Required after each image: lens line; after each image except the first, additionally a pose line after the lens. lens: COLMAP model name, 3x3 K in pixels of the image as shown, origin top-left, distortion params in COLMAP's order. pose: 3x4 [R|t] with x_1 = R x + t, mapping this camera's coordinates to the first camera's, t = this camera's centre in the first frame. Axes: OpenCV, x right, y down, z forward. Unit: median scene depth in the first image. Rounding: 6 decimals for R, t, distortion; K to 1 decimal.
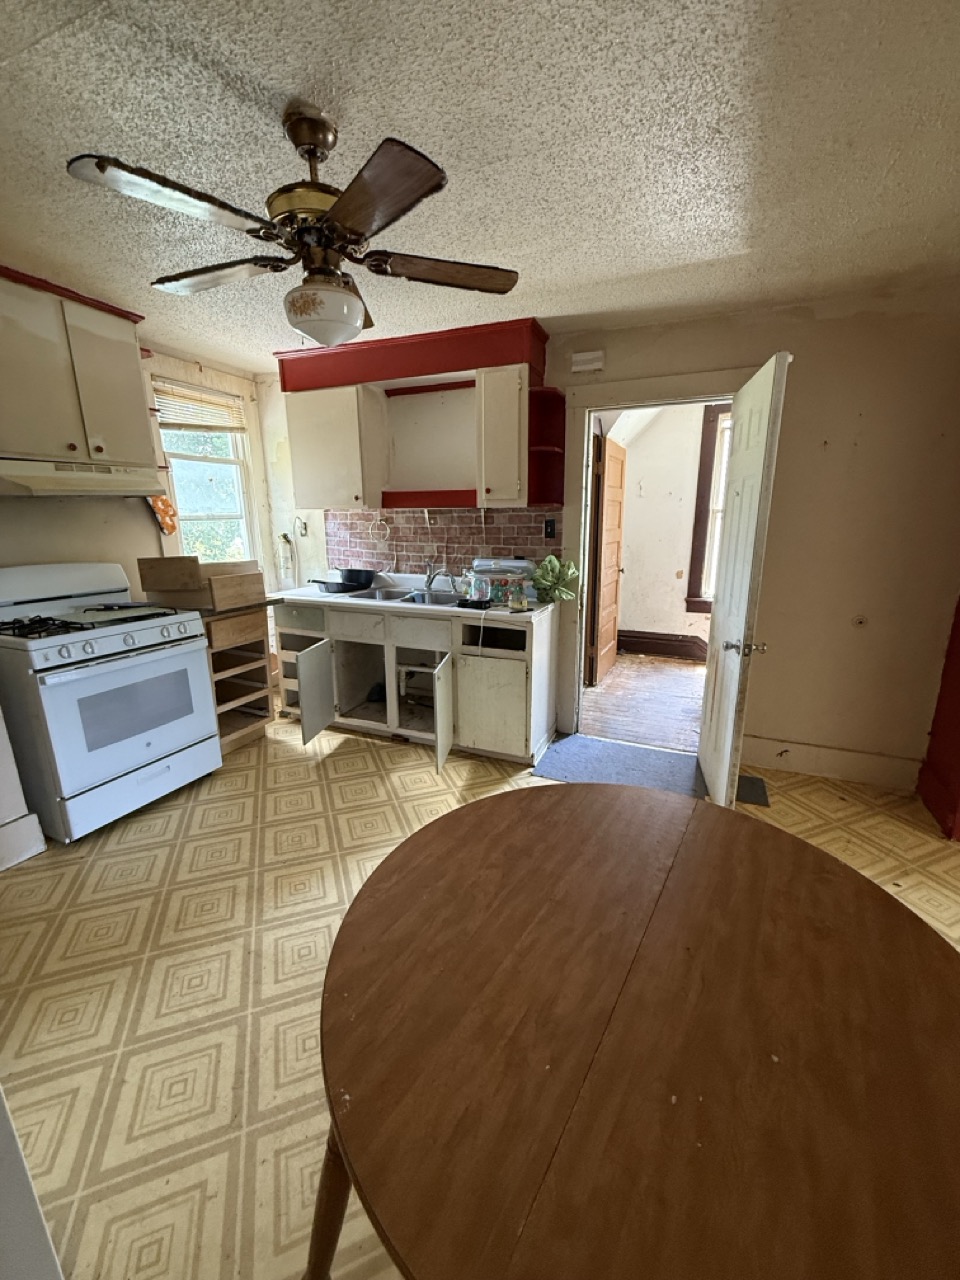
lens RADIAL K [[511.8, 0, 480.0], [0, 511.8, 640.0], [0, 0, 1]] dist [-0.001190, 0.000093]
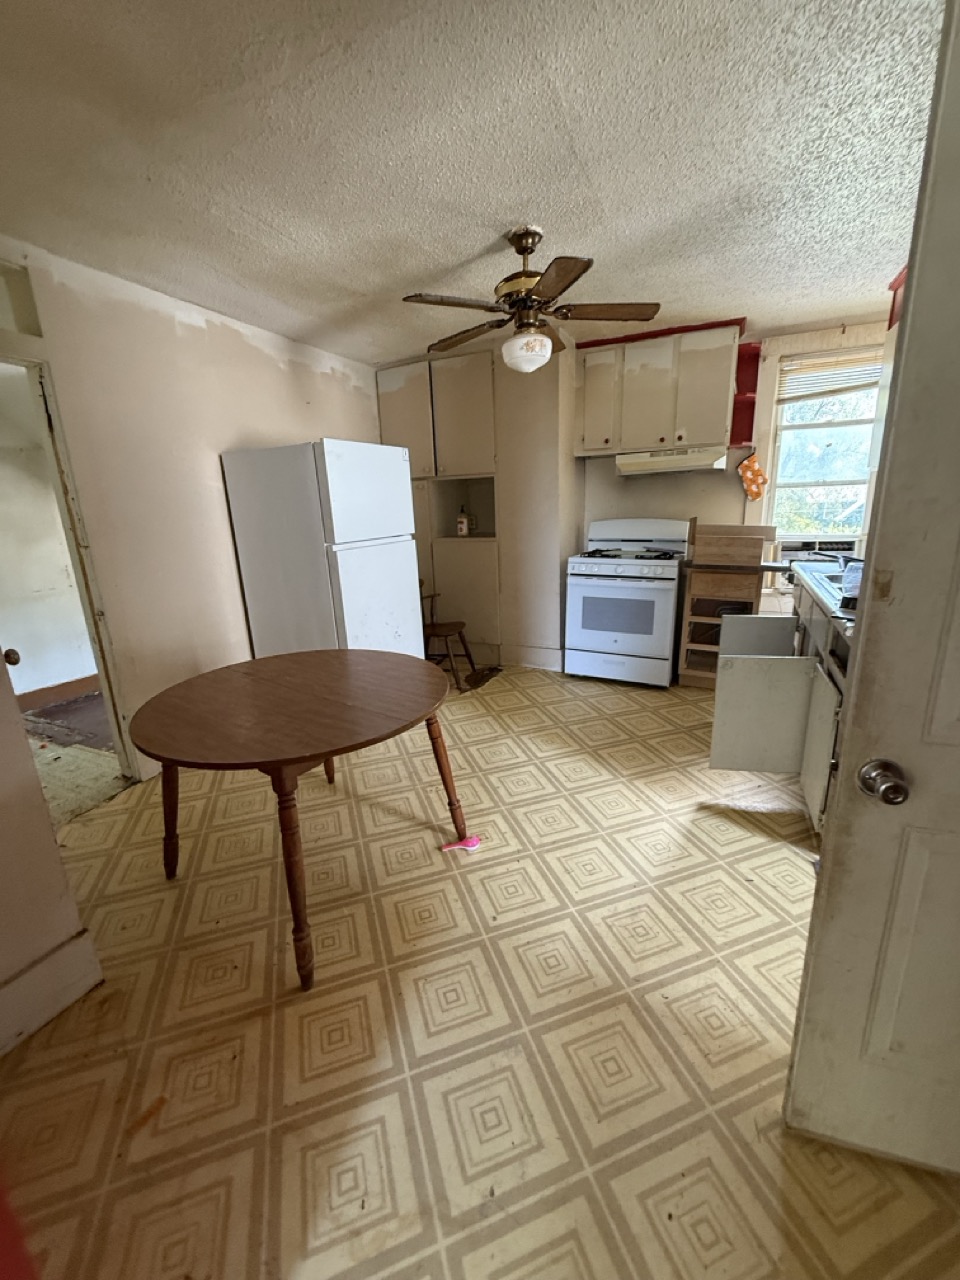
lens RADIAL K [[511.8, 0, 480.0], [0, 511.8, 640.0], [0, 0, 1]] dist [-0.001190, 0.000093]
pose [[-0.029288, 0.275191, -0.960943, 0.804480], [-0.208387, 0.938551, 0.275129, -0.130143], [0.977608, 0.208306, 0.029858, 0.559300]]
